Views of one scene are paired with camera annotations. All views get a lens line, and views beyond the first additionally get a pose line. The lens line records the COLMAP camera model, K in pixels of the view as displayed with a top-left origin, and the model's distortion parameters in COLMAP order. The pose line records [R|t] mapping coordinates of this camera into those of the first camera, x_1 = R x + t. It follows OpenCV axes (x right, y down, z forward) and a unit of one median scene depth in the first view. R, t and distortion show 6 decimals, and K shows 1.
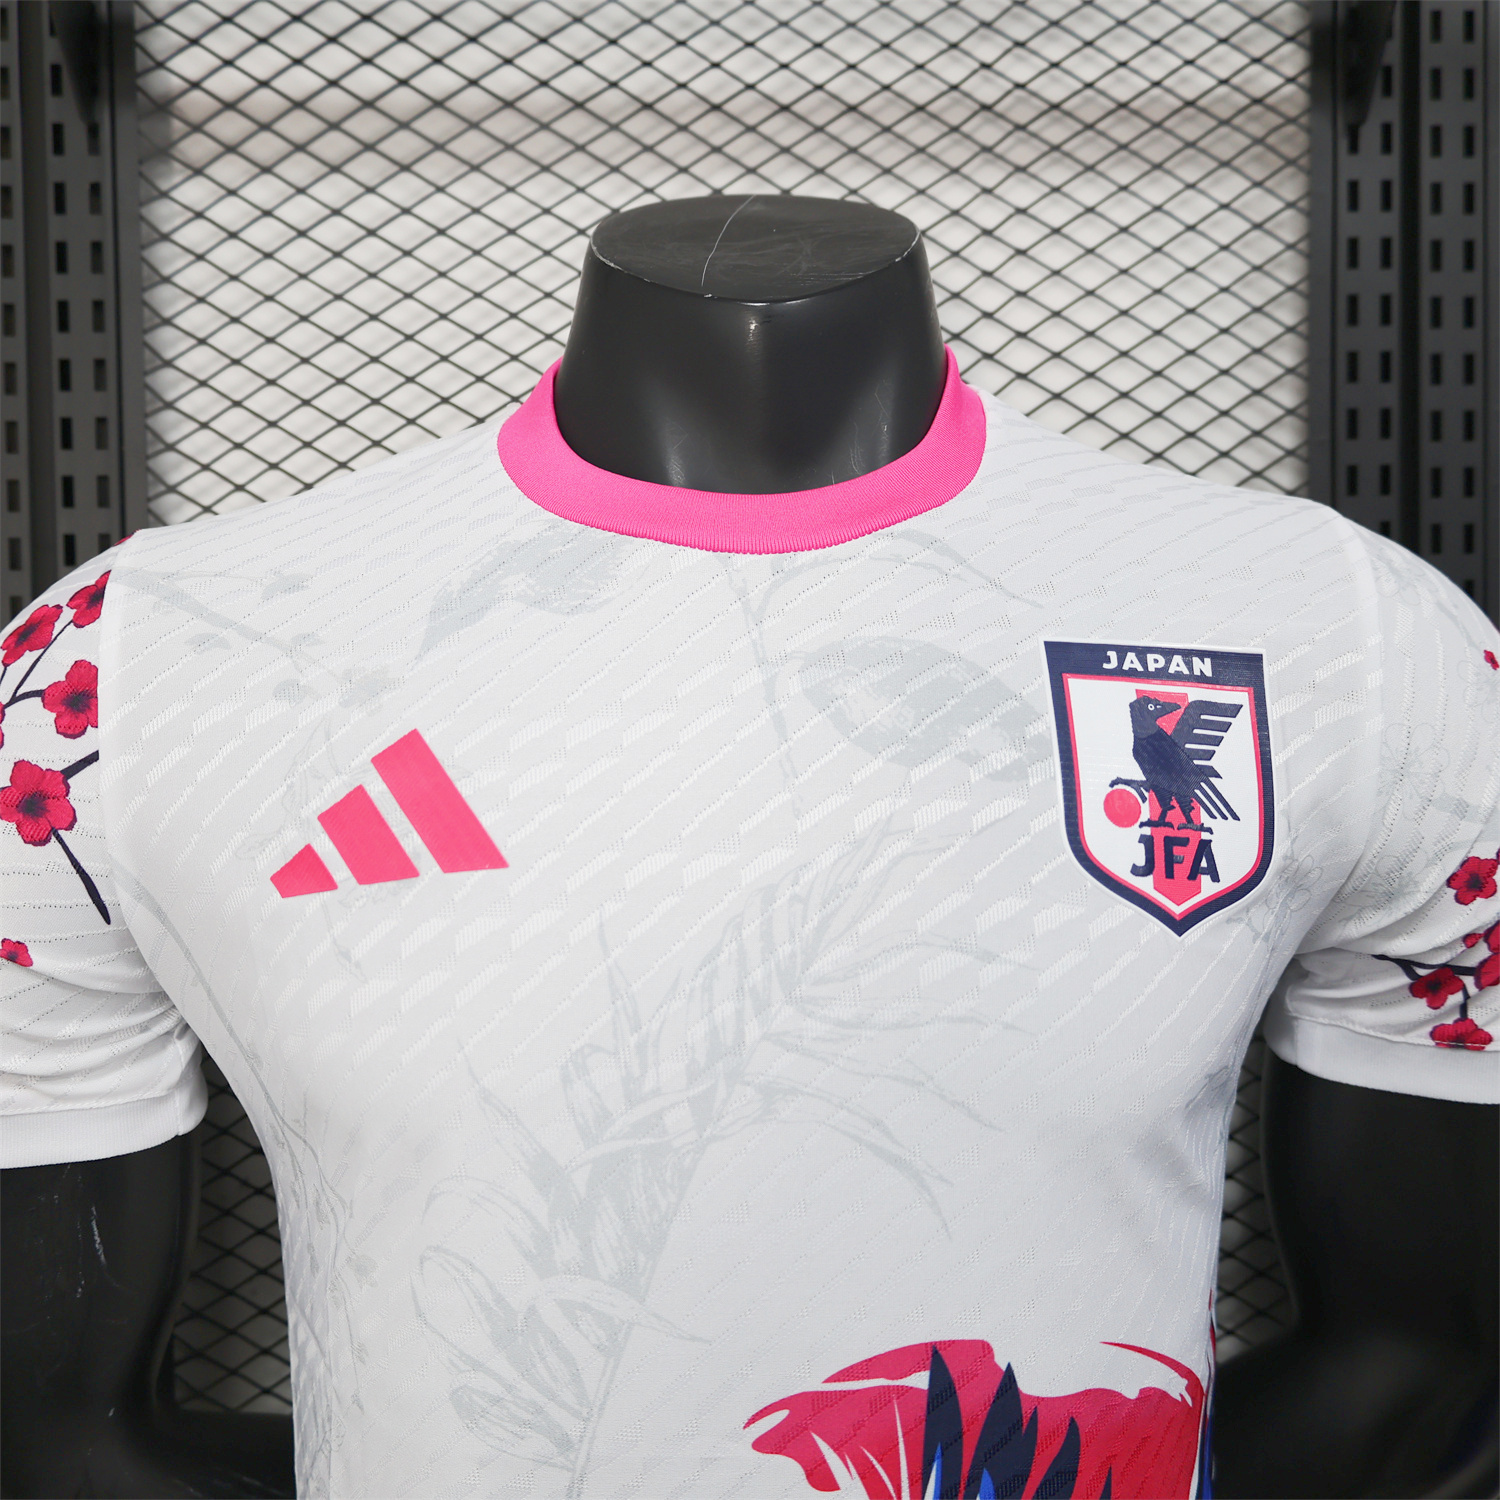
lens RADIAL K [[1561.4, 0, 783.9], [0, 1561.4, 667.7], [0, 0, 1]] dist [-0.022634, 0.008674]
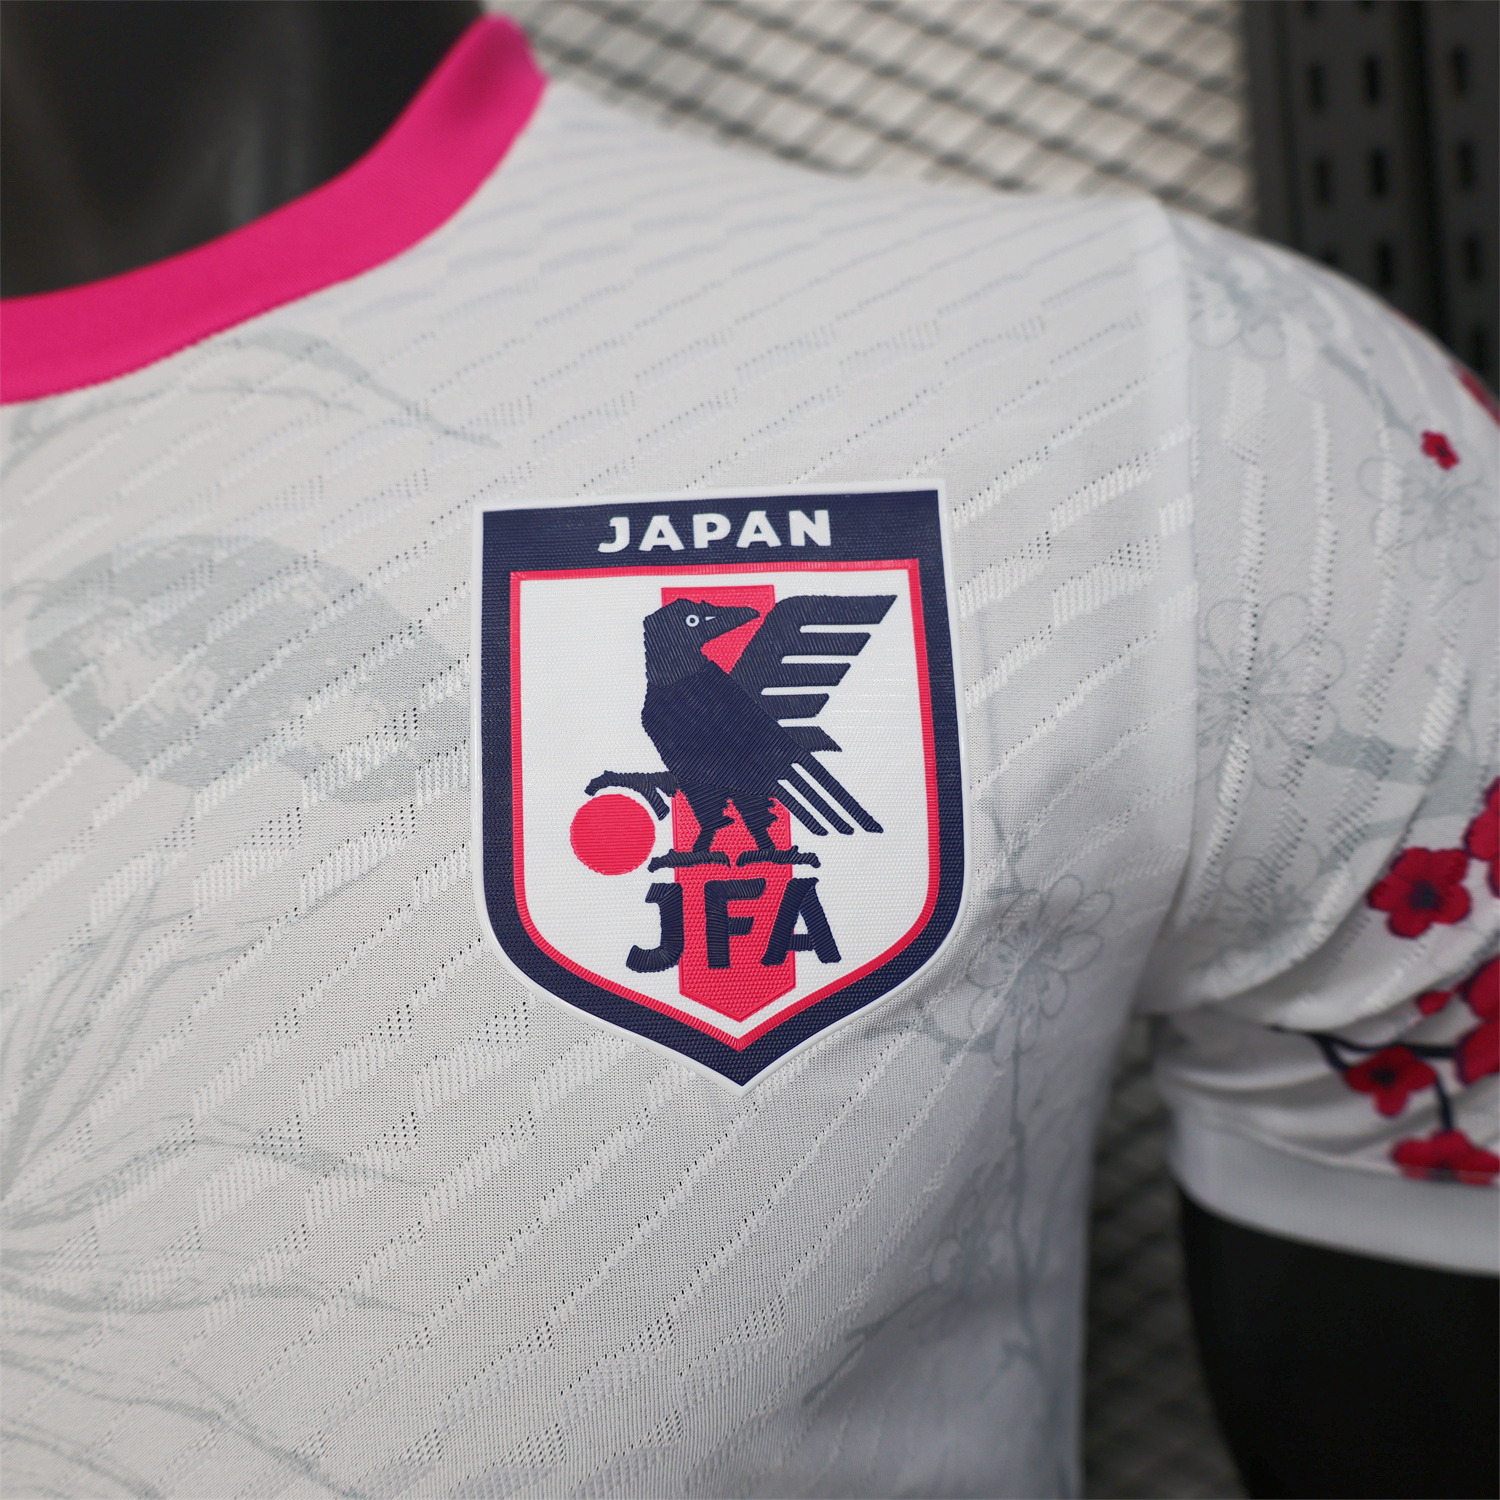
lens RADIAL K [[1561.4, 0, 783.9], [0, 1561.4, 667.7], [0, 0, 1]] dist [-0.022634, 0.008674]
pose [[0.985080, -0.089754, -0.146839, 0.338294], [0.101907, 0.991775, 0.077439, 0.004257], [0.138681, -0.091248, 0.986124, 0.506424]]
